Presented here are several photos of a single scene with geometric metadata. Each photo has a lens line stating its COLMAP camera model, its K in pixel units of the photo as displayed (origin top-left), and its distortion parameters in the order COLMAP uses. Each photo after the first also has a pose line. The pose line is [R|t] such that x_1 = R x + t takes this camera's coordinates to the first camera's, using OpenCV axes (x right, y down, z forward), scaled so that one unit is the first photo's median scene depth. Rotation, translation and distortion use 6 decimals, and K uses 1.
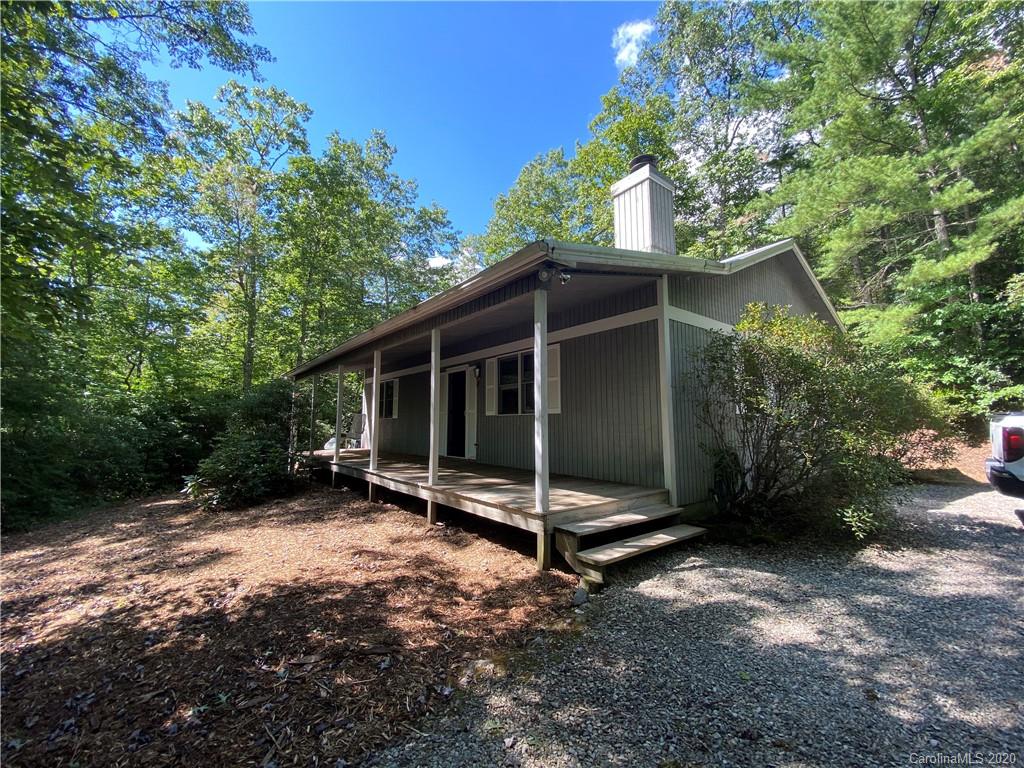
lens RADIAL K [[414.7, 0, 511.5], [0, 414.7, 381.9], [0, 0, 1]] dist [0.024186, -0.022838]
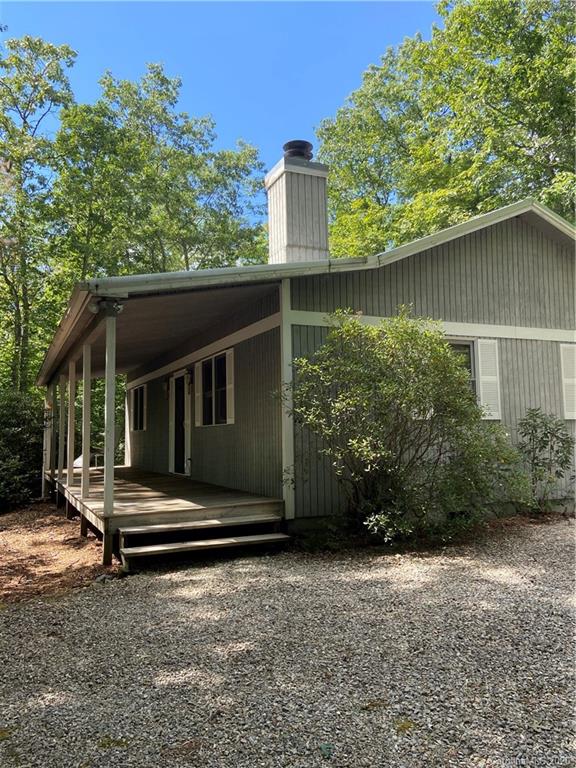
lens RADIAL K [[610.3, 0, 288.0], [0, 610.3, 384.0], [0, 0, 1]] dist [0.012761, -0.000987]
pose [[0.974453, -0.039088, -0.221162, 0.455356], [0.043926, 0.998890, 0.016995, -0.025644], [0.220252, -0.026276, 0.975089, -0.252006]]
